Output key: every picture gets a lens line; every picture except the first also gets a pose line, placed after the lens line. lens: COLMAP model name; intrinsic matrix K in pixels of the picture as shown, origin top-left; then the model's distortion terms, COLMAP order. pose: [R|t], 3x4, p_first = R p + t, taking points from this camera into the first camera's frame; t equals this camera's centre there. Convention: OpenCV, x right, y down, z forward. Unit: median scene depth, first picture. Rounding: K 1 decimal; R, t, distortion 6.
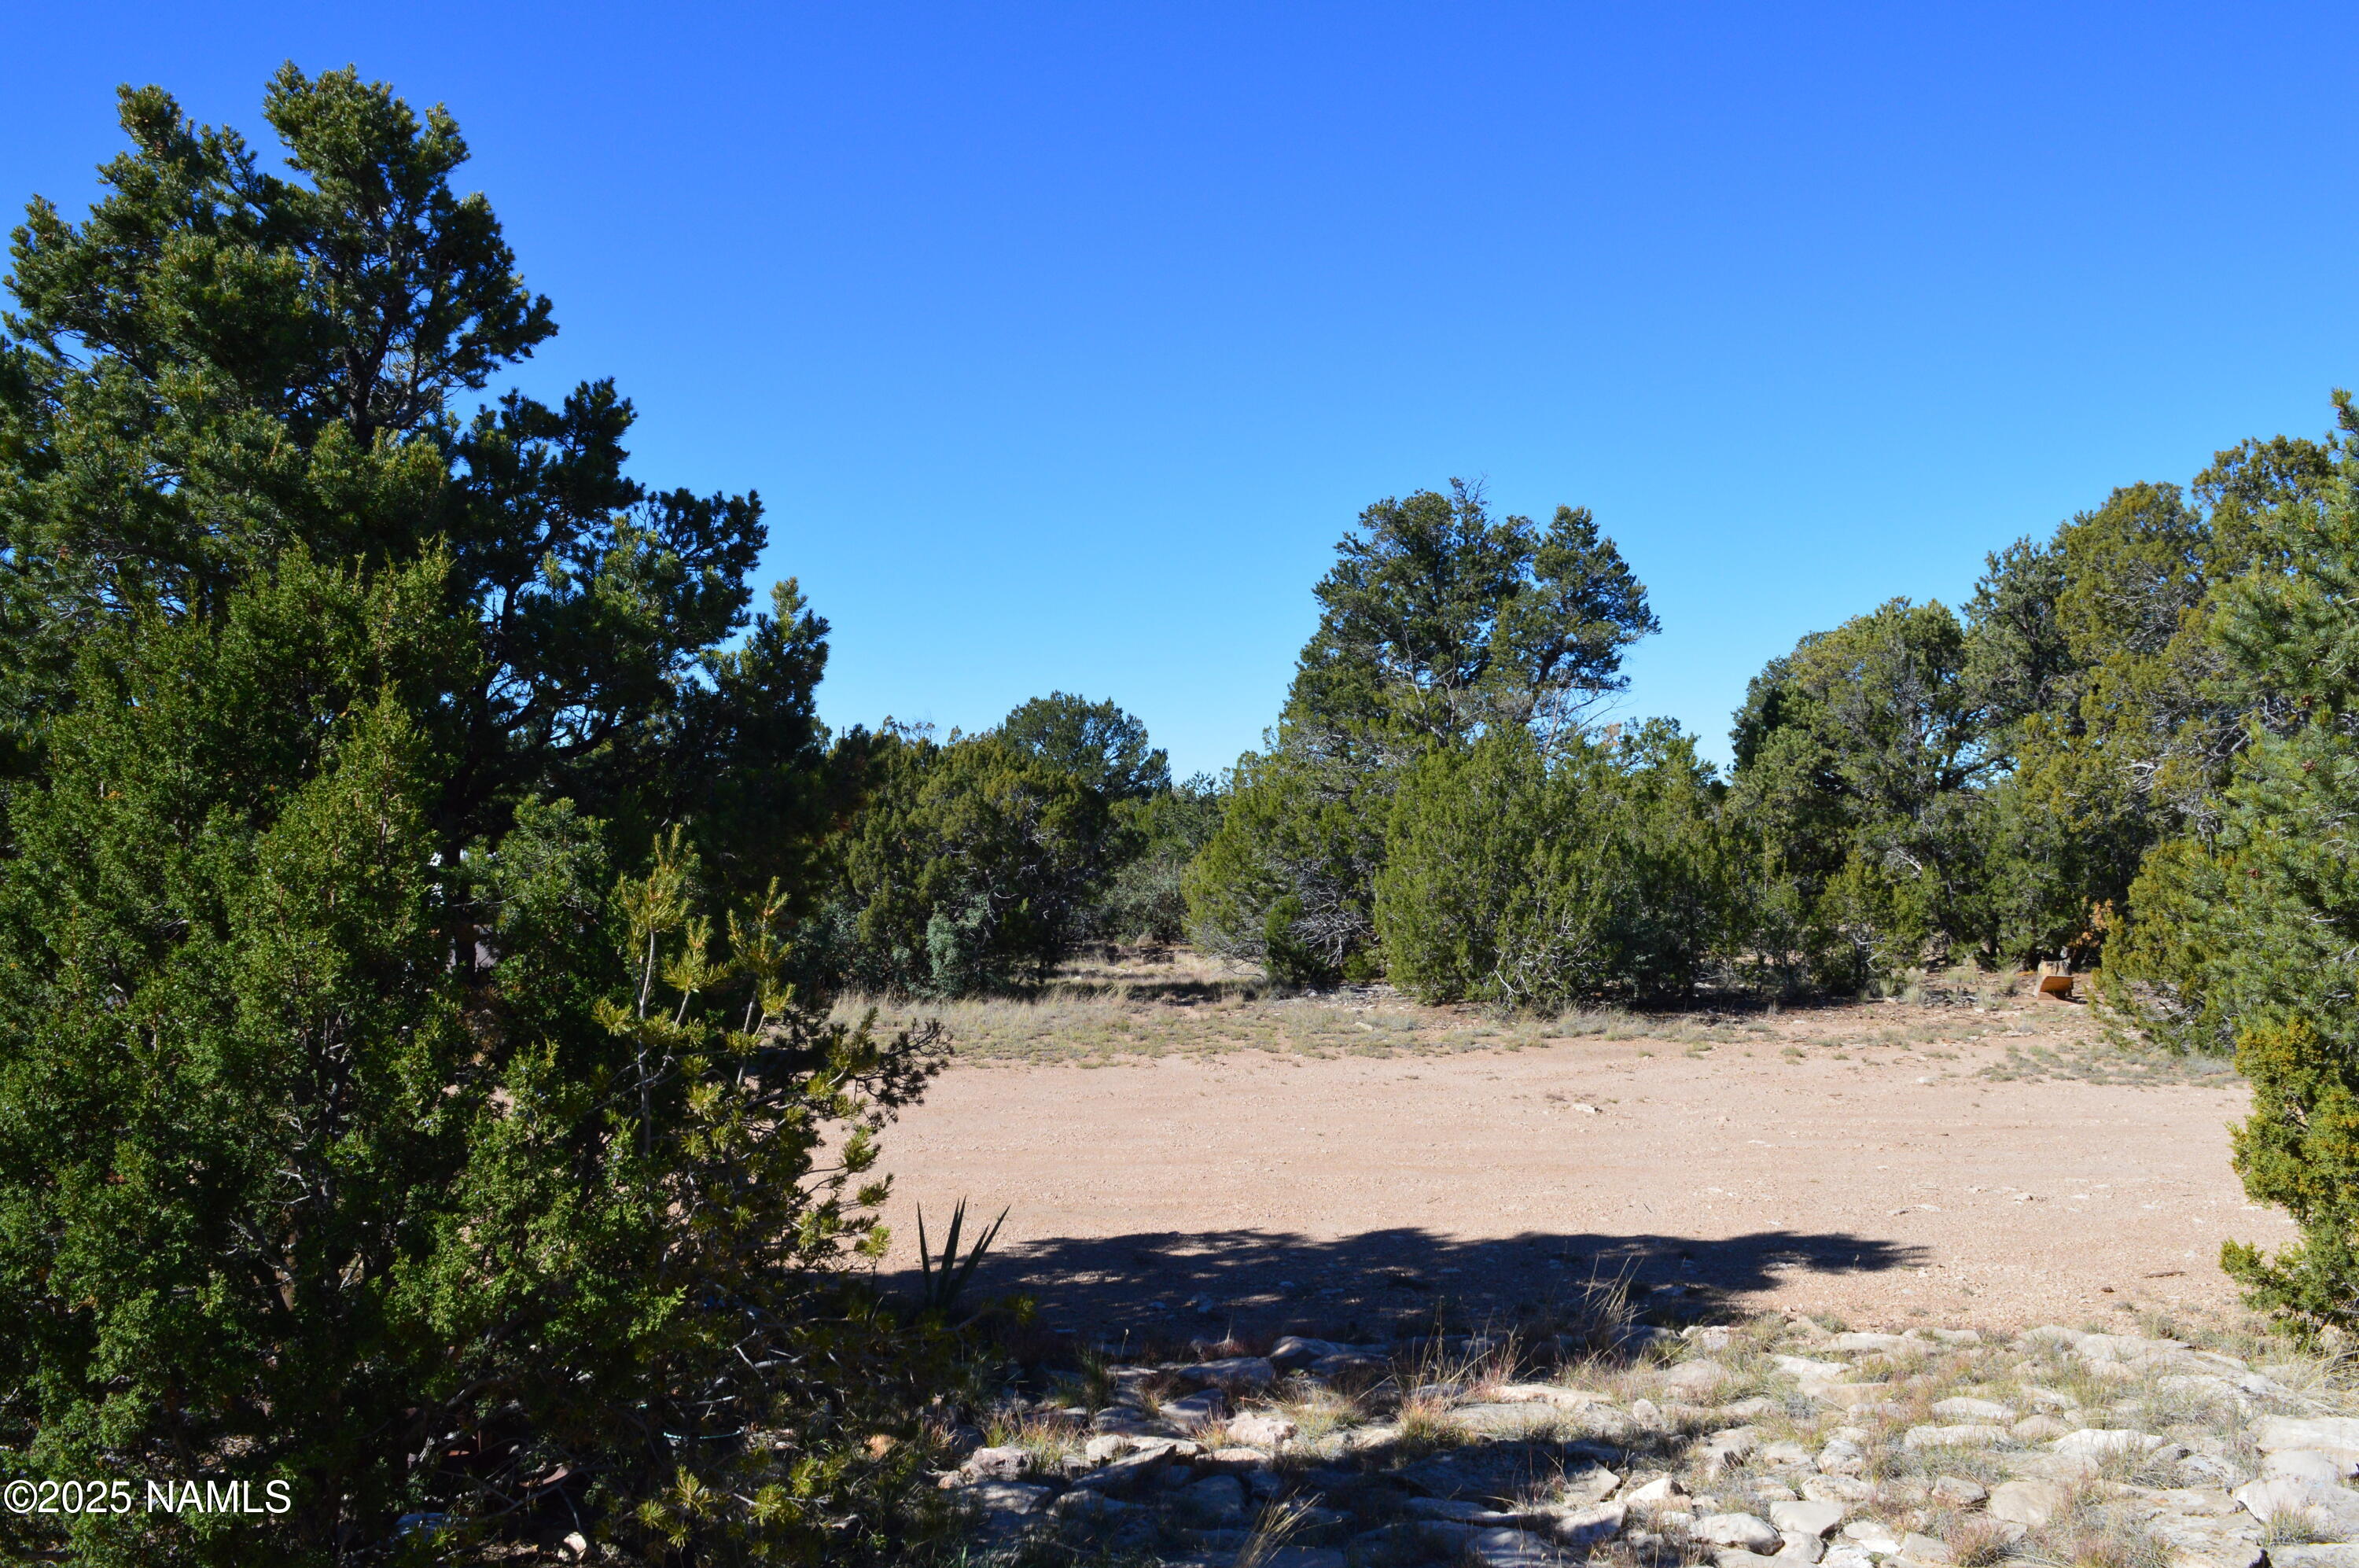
lens RADIAL K [[1876.3, 0, 1179.5], [0, 1876.3, 784.0], [0, 0, 1]] dist [-0.095505, 0.022607]
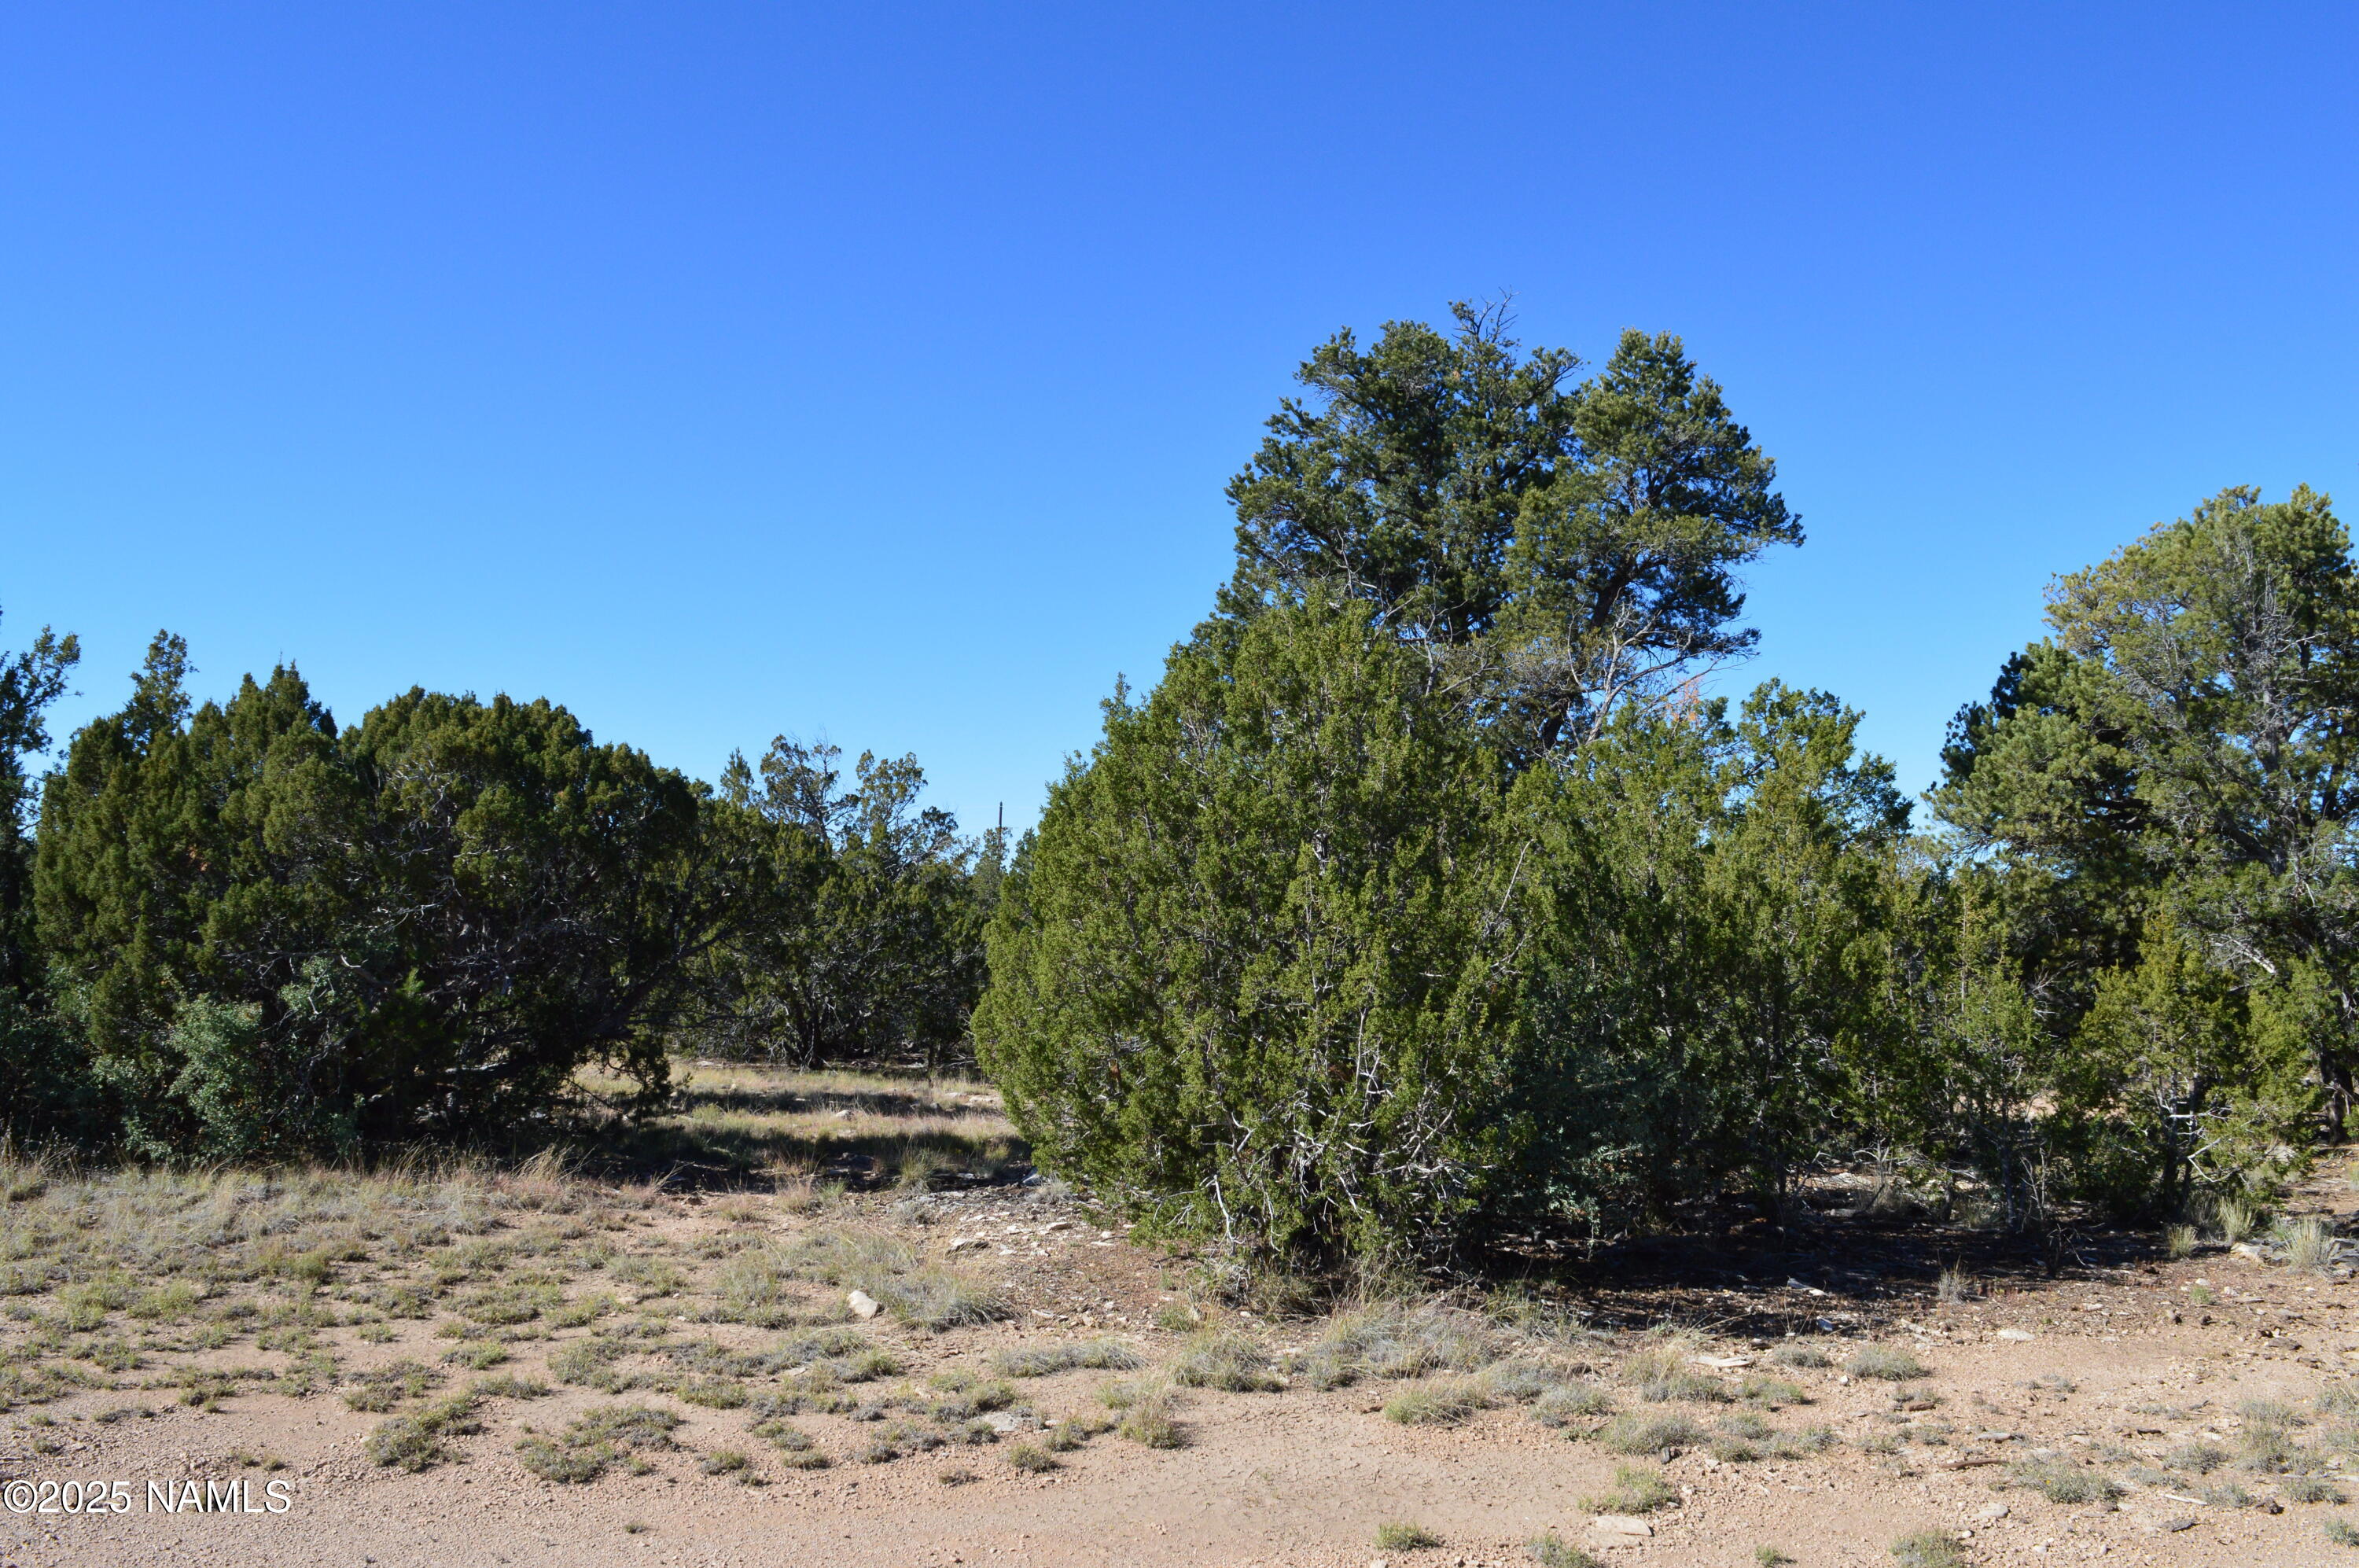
lens RADIAL K [[1876.3, 0, 1179.5], [0, 1876.3, 784.0], [0, 0, 1]] dist [-0.095505, 0.022607]
pose [[0.989602, 0.009983, -0.143489, 0.150126], [-0.017458, 0.998549, -0.050933, 0.024901], [0.142772, 0.052908, 0.988340, 0.411099]]
